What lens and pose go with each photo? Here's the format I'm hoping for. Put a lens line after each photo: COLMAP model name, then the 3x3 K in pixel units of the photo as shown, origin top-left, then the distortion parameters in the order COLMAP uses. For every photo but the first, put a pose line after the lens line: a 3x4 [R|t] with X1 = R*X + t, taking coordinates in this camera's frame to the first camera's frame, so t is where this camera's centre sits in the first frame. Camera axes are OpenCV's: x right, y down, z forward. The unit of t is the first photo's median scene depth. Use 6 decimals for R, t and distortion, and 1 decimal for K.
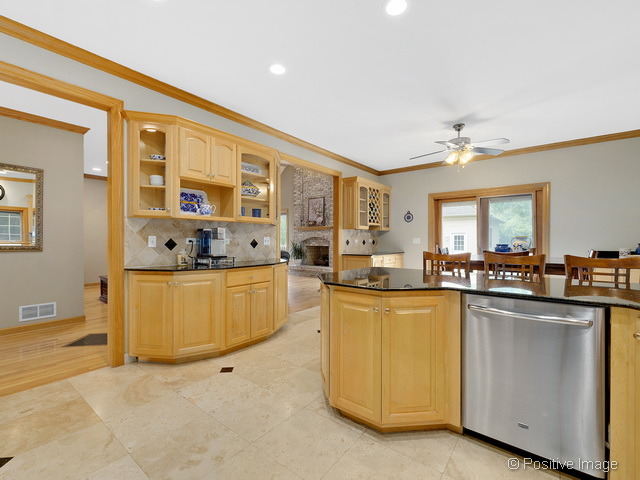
lens RADIAL K [[286.8, 0, 317.7], [0, 286.8, 239.2], [0, 0, 1]] dist [0.011200, -0.000368]
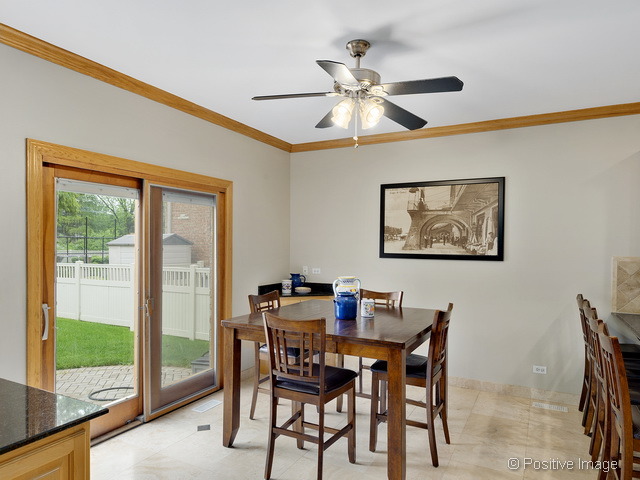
lens RADIAL K [[422.1, 0, 317.2], [0, 422.1, 249.8], [0, 0, 1]] dist [0.009328, -0.000932]
pose [[-0.186898, -0.012953, 0.982294, -0.271983], [-0.011626, 0.999872, 0.010973, -0.123365], [-0.982311, -0.009369, -0.187025, 1.973448]]
